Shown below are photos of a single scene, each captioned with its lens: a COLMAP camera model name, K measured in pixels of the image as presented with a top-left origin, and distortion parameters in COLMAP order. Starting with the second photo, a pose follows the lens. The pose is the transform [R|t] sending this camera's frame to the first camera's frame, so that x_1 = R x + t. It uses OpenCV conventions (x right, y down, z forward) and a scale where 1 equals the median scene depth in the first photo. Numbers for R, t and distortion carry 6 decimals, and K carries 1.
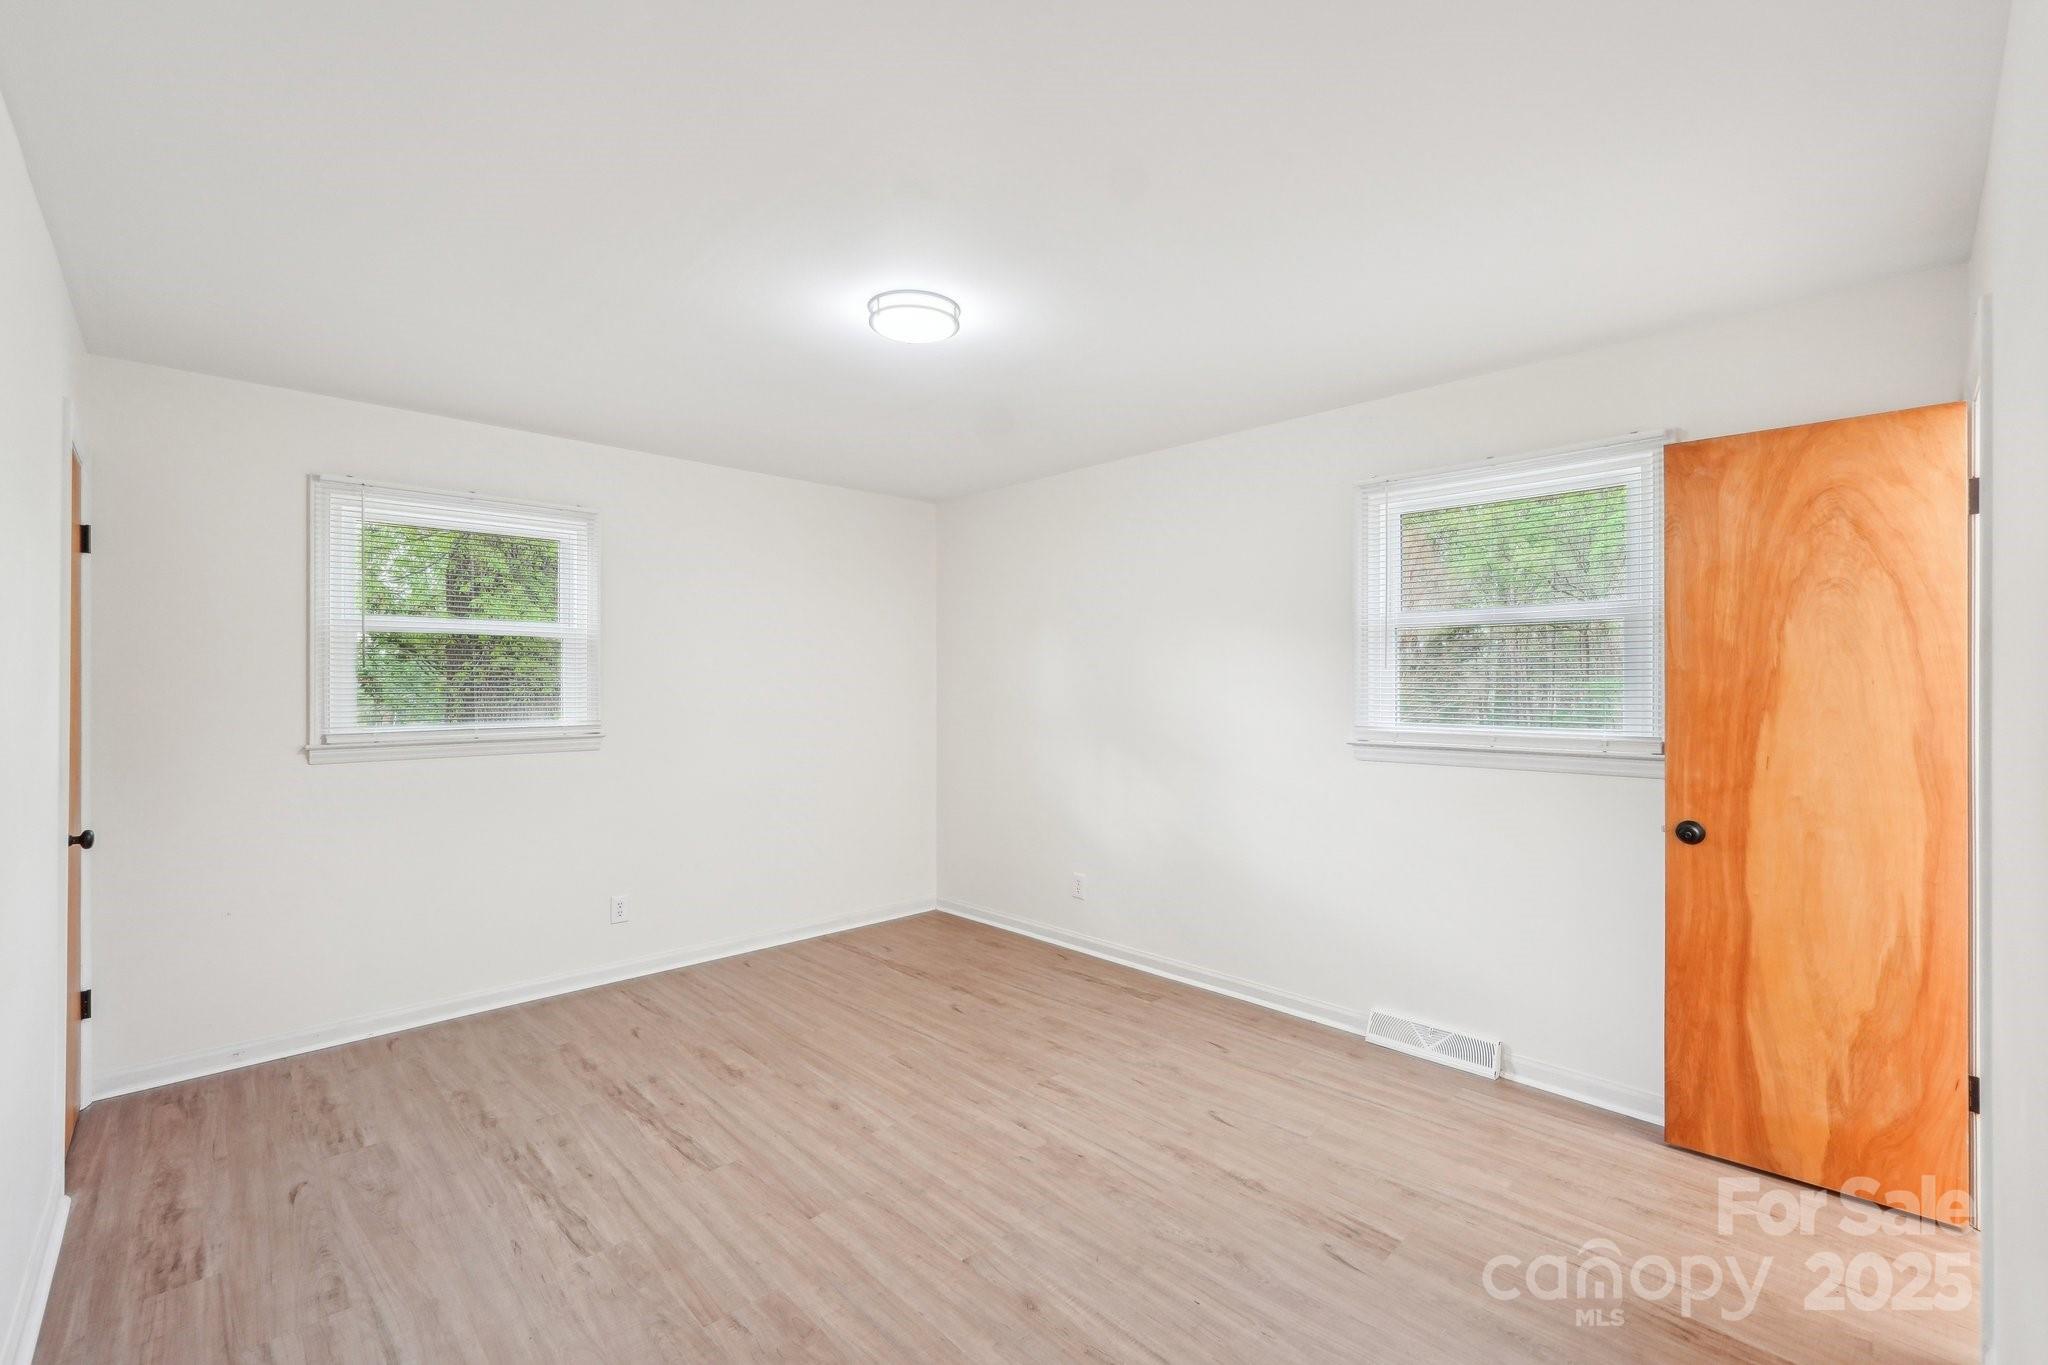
lens RADIAL K [[882.3, 0, 1029.0], [0, 882.3, 676.8], [0, 0, 1]] dist [-0.016707, 0.006548]
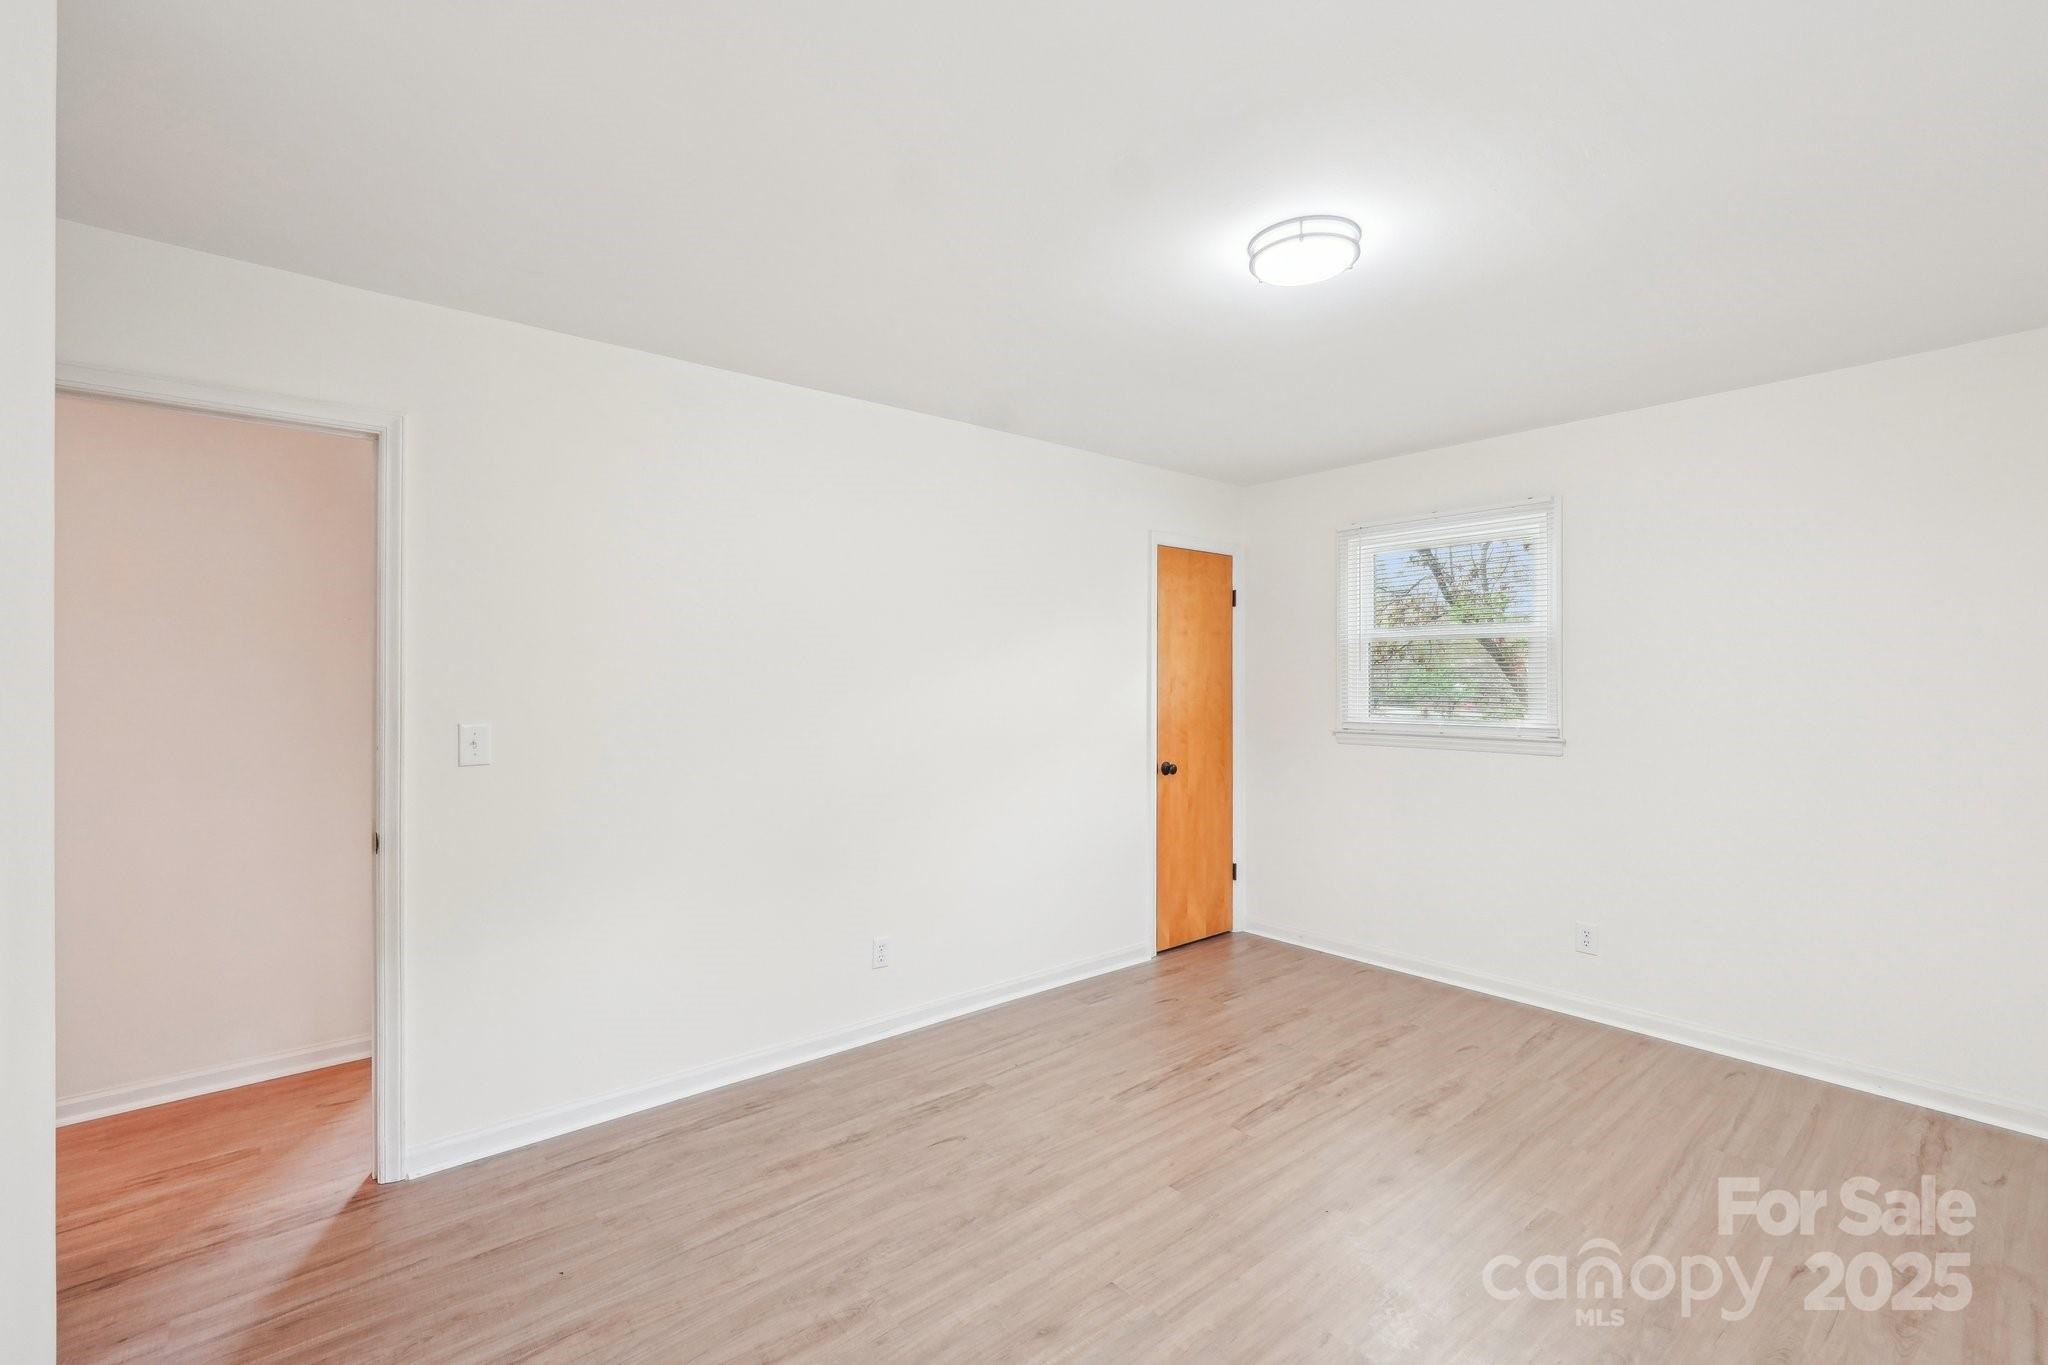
lens RADIAL K [[882.3, 0, 1029.0], [0, 882.3, 676.8], [0, 0, 1]] dist [-0.016707, 0.006548]
pose [[-0.071146, -0.004284, -0.997457, 0.736302], [0.004314, 0.999980, -0.004602, 0.002419], [0.997457, -0.004630, -0.071126, 0.805221]]
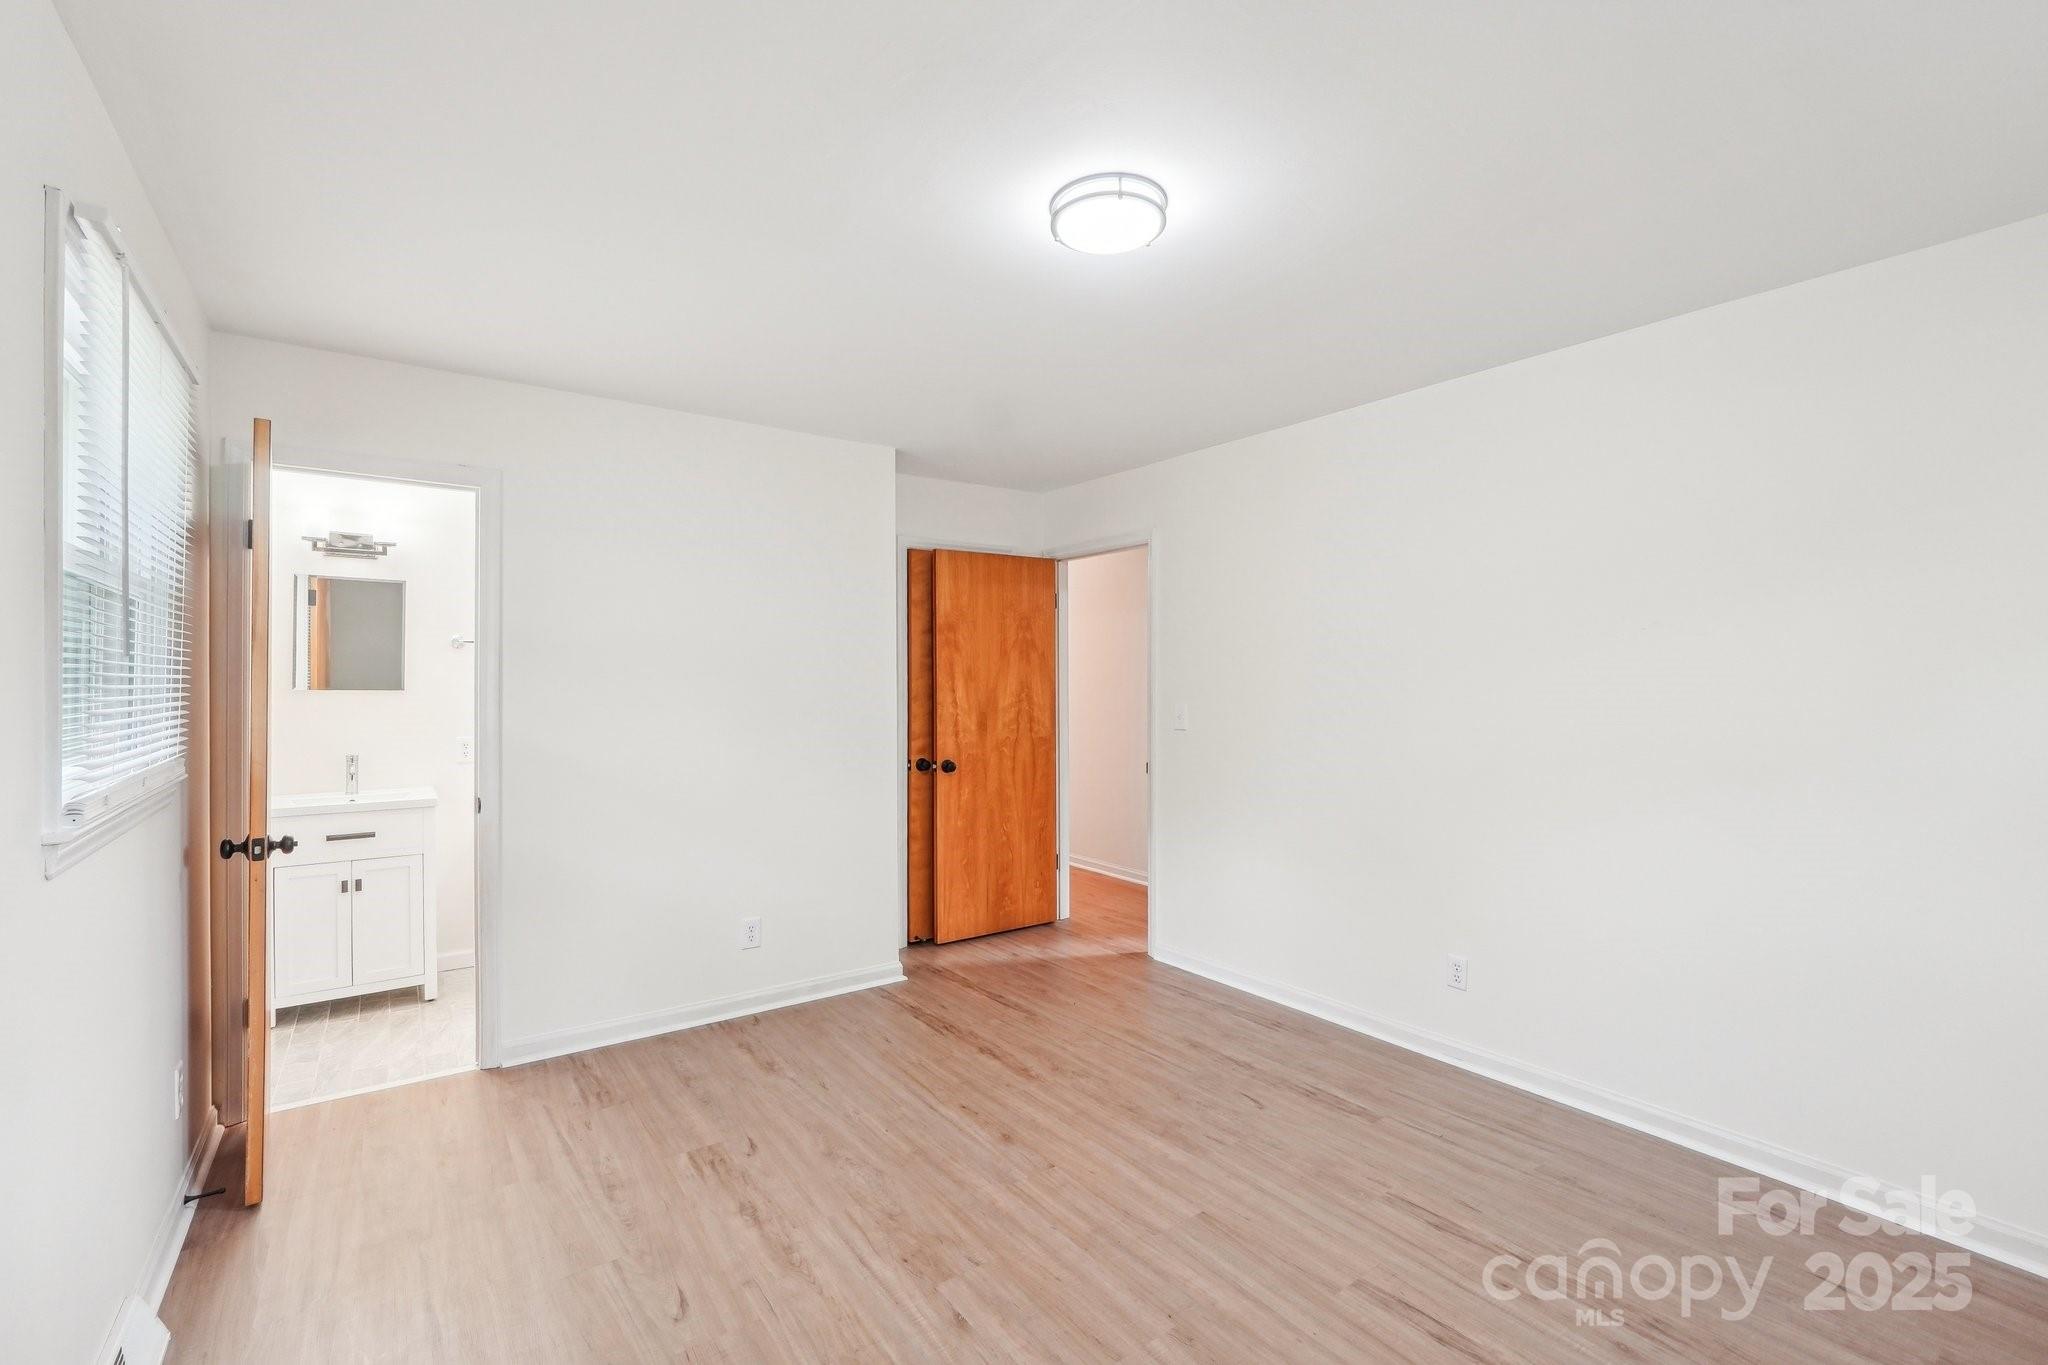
lens RADIAL K [[882.3, 0, 1029.0], [0, 882.3, 676.8], [0, 0, 1]] dist [-0.016707, 0.006548]
pose [[-0.991205, 0.003365, 0.132291, -0.165796], [0.002406, 0.999970, -0.007408, 0.007351], [-0.132312, -0.007025, -0.991183, 1.802239]]
